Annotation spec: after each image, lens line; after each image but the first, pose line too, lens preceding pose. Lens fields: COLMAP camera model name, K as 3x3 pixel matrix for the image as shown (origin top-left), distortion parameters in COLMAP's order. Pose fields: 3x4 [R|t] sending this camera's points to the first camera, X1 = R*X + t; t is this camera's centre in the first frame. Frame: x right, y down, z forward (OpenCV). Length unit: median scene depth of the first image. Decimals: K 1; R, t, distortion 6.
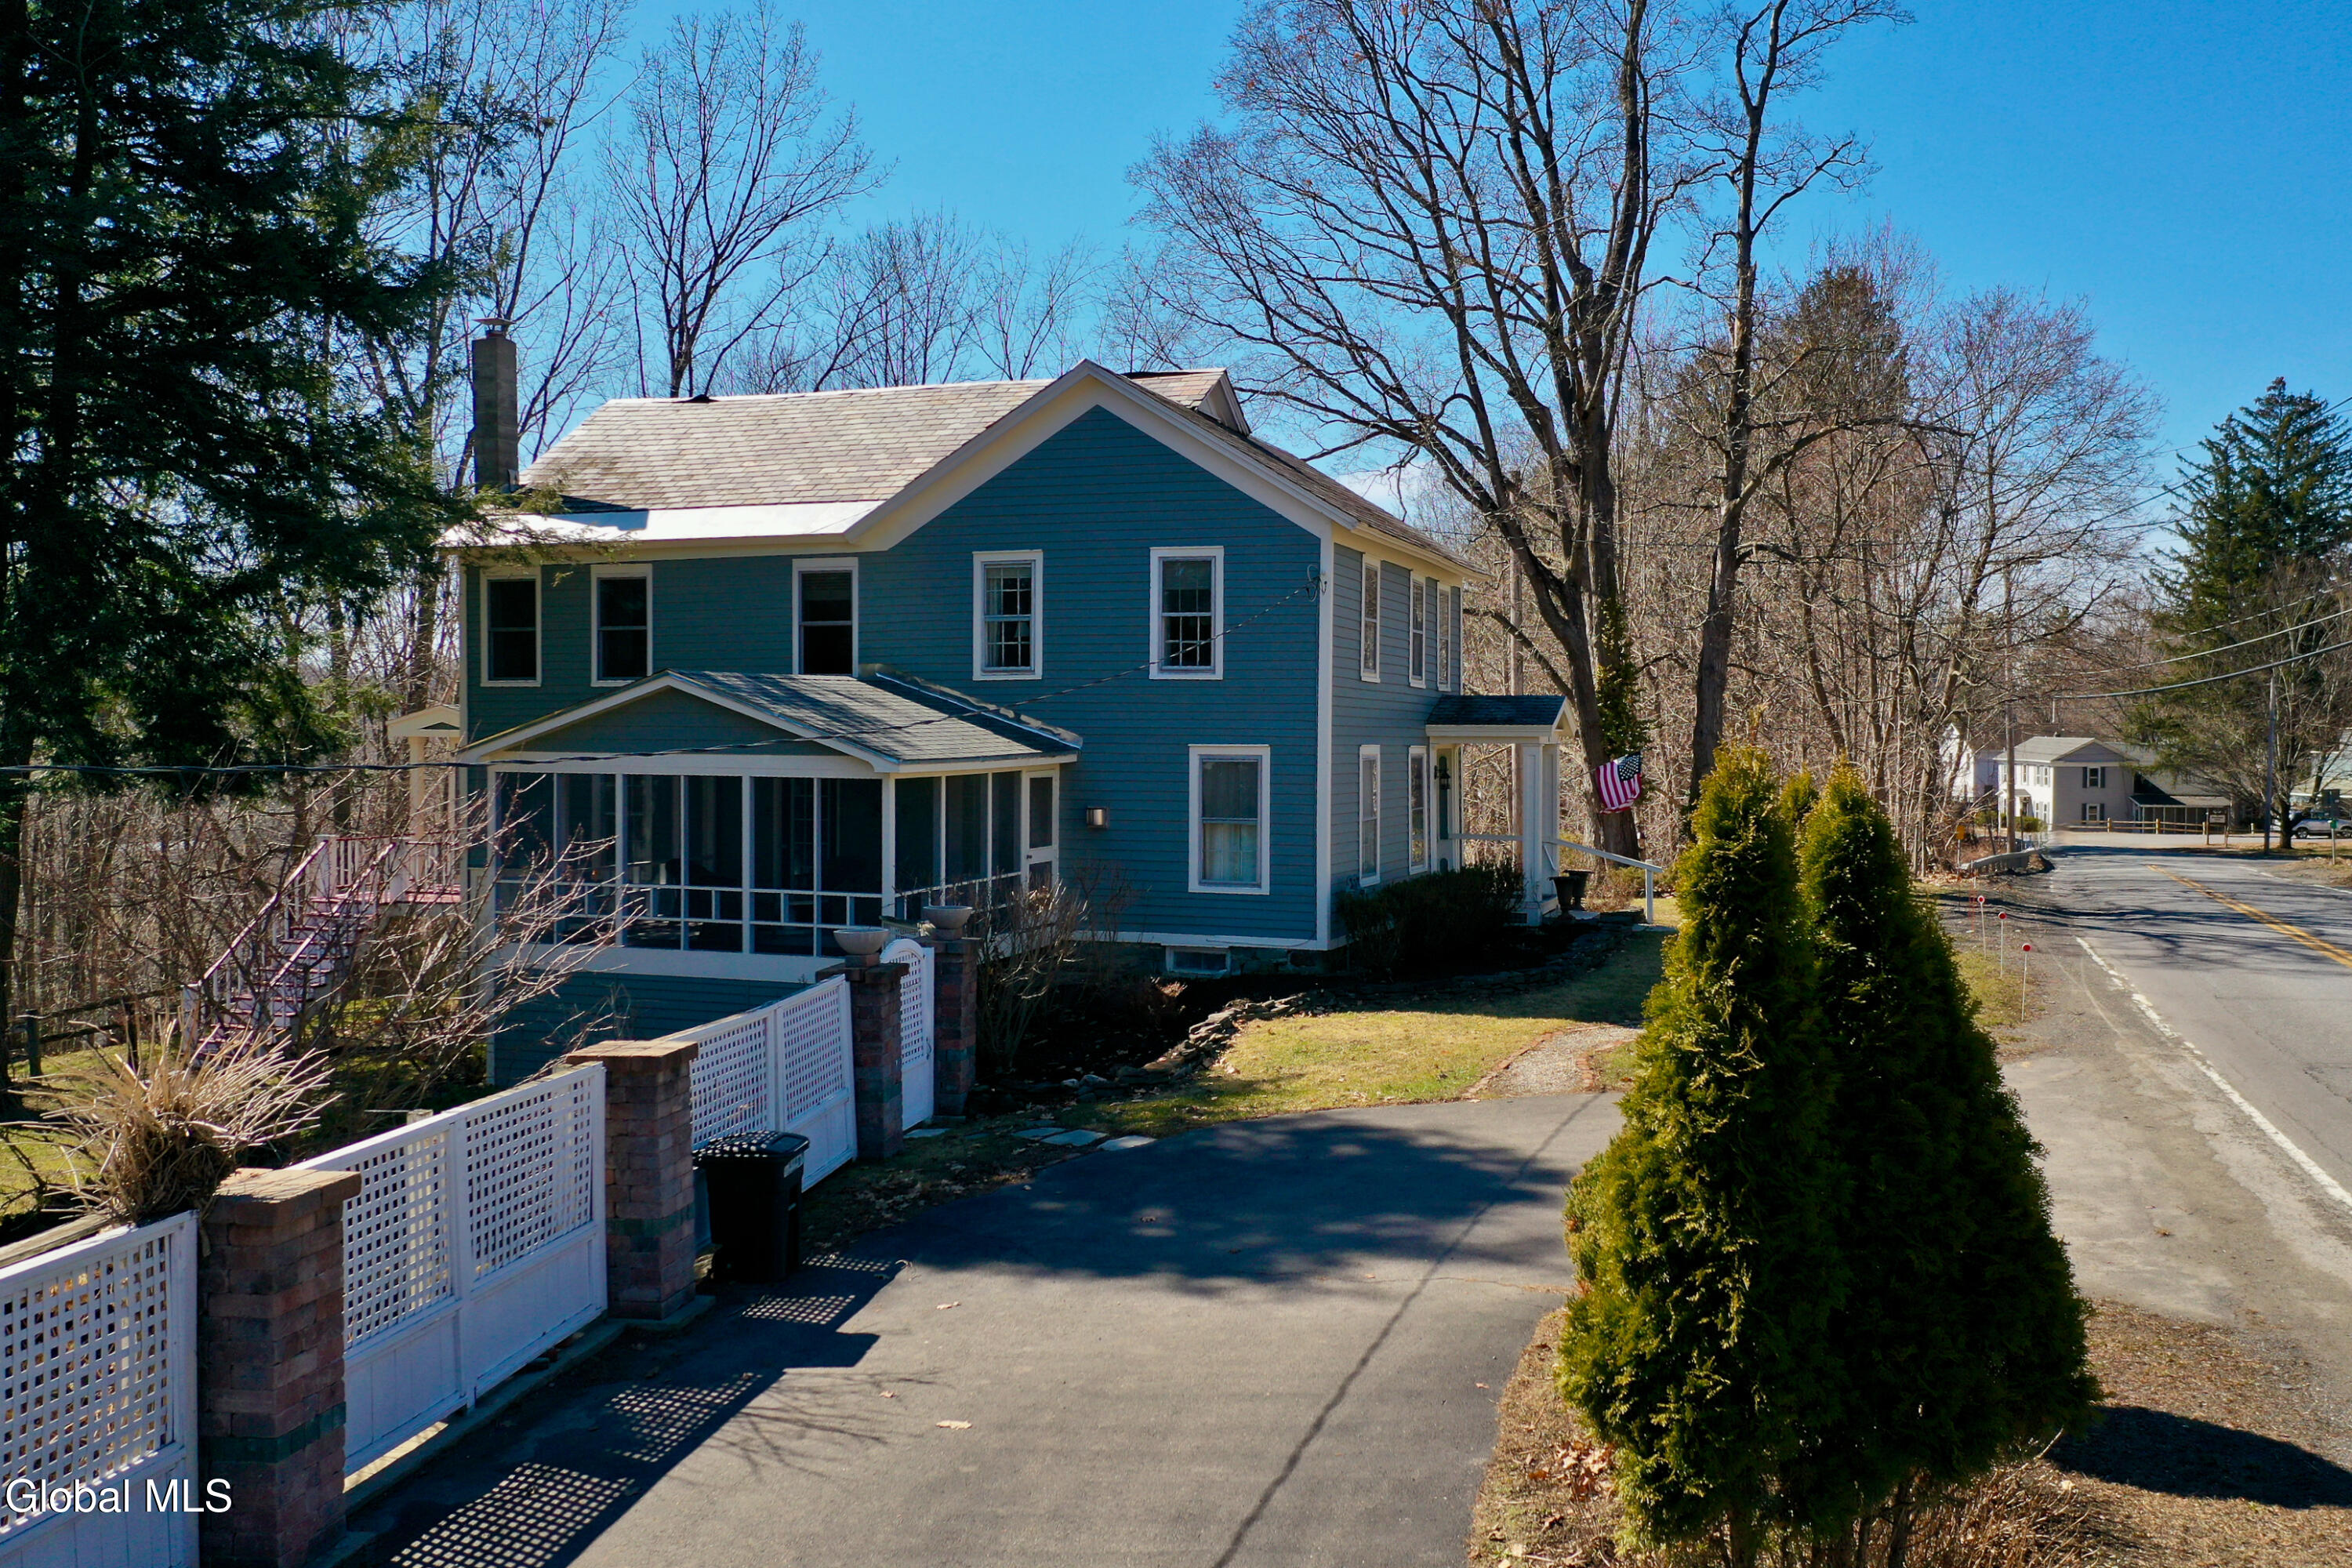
lens RADIAL K [[2055.7, 0, 1246.0], [0, 2055.7, 783.4], [0, 0, 1]] dist [0.012098, 0.003603]
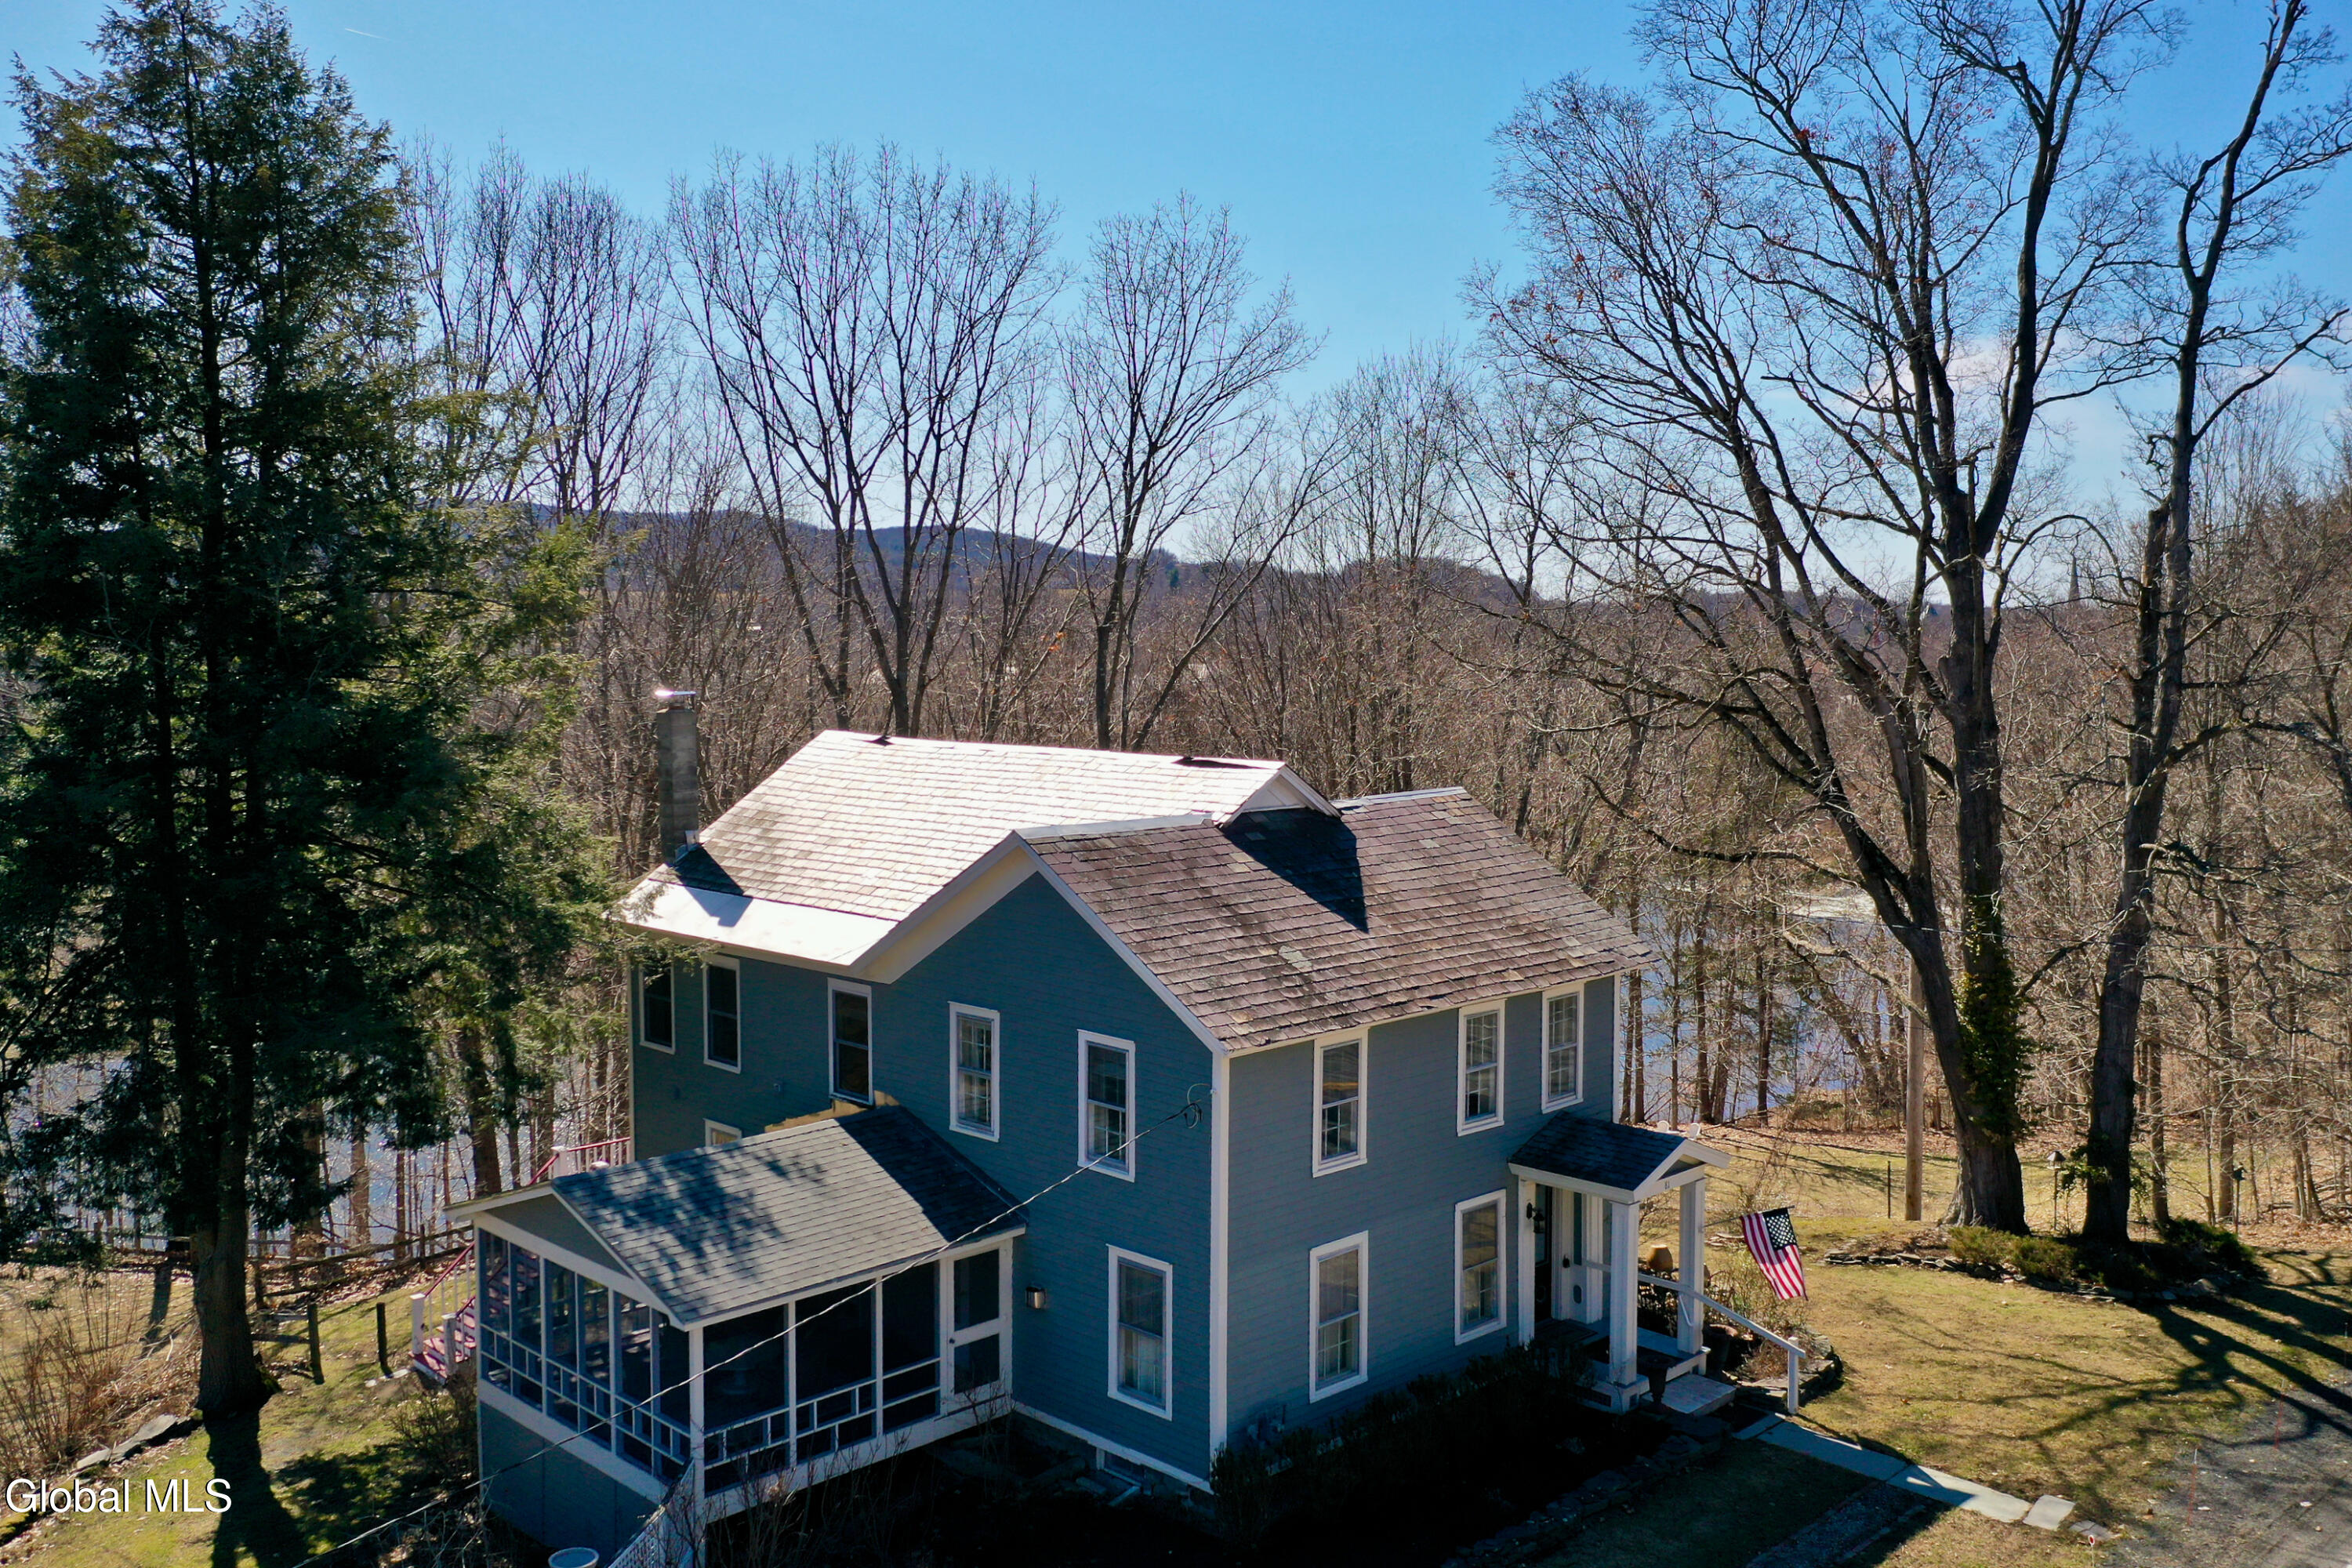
lens RADIAL K [[2063.9, 0, 1172.1], [0, 2063.9, 782.7], [0, 0, 1]] dist [0.015621, 0.006699]
pose [[0.888232, 0.034529, -0.458095, 0.409004], [-0.009015, 0.998289, 0.057766, -0.273926], [0.459306, -0.047180, 0.887024, 0.179166]]
